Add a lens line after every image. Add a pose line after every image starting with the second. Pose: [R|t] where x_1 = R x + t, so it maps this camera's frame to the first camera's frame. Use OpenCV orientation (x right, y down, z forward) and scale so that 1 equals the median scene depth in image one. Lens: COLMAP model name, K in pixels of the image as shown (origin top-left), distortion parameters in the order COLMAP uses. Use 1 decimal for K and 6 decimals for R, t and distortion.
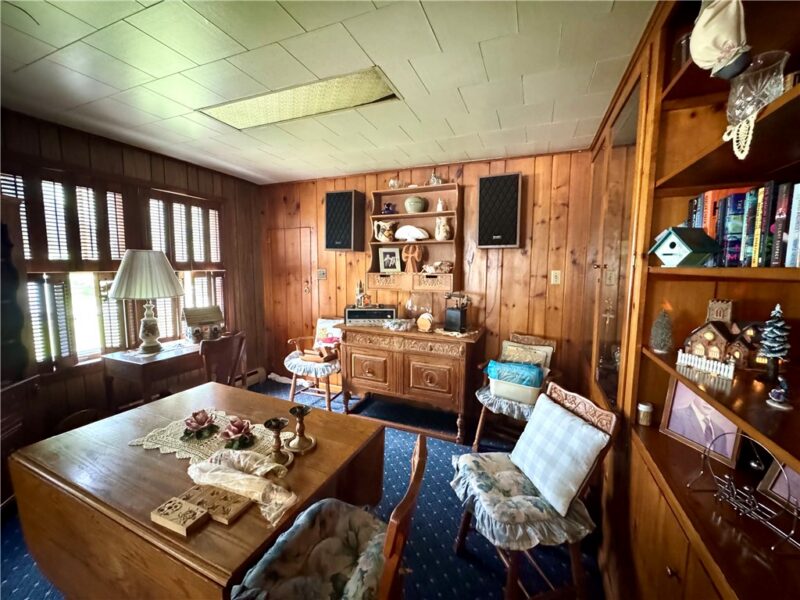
lens RADIAL K [[321.1, 0, 400.0], [0, 321.1, 300.0], [0, 0, 1]] dist [0.000736, 0.000133]
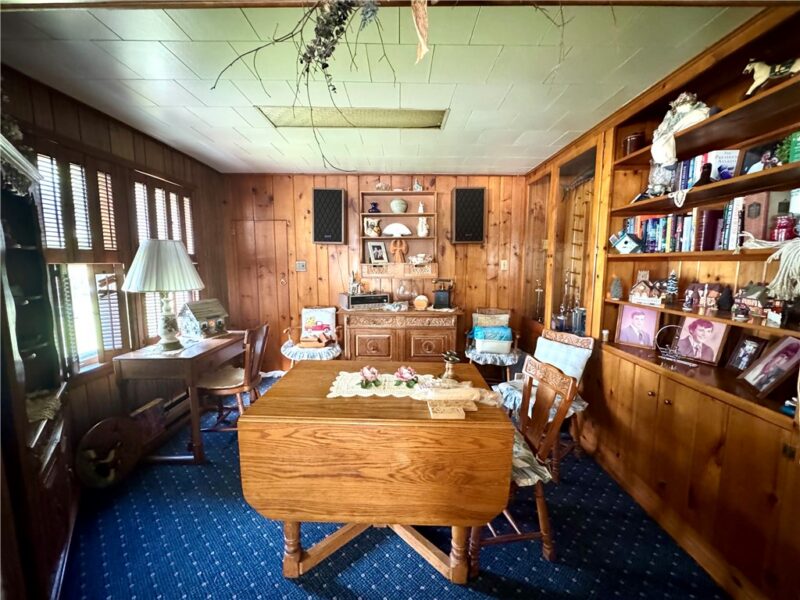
lens RADIAL K [[321.1, 0, 400.0], [0, 321.1, 300.0], [0, 0, 1]] dist [0.000736, 0.000133]
pose [[0.922943, -0.052404, 0.381352, -0.454217], [0.047277, 0.998621, 0.022809, 0.026549], [-0.382022, -0.003022, 0.924148, -0.106944]]
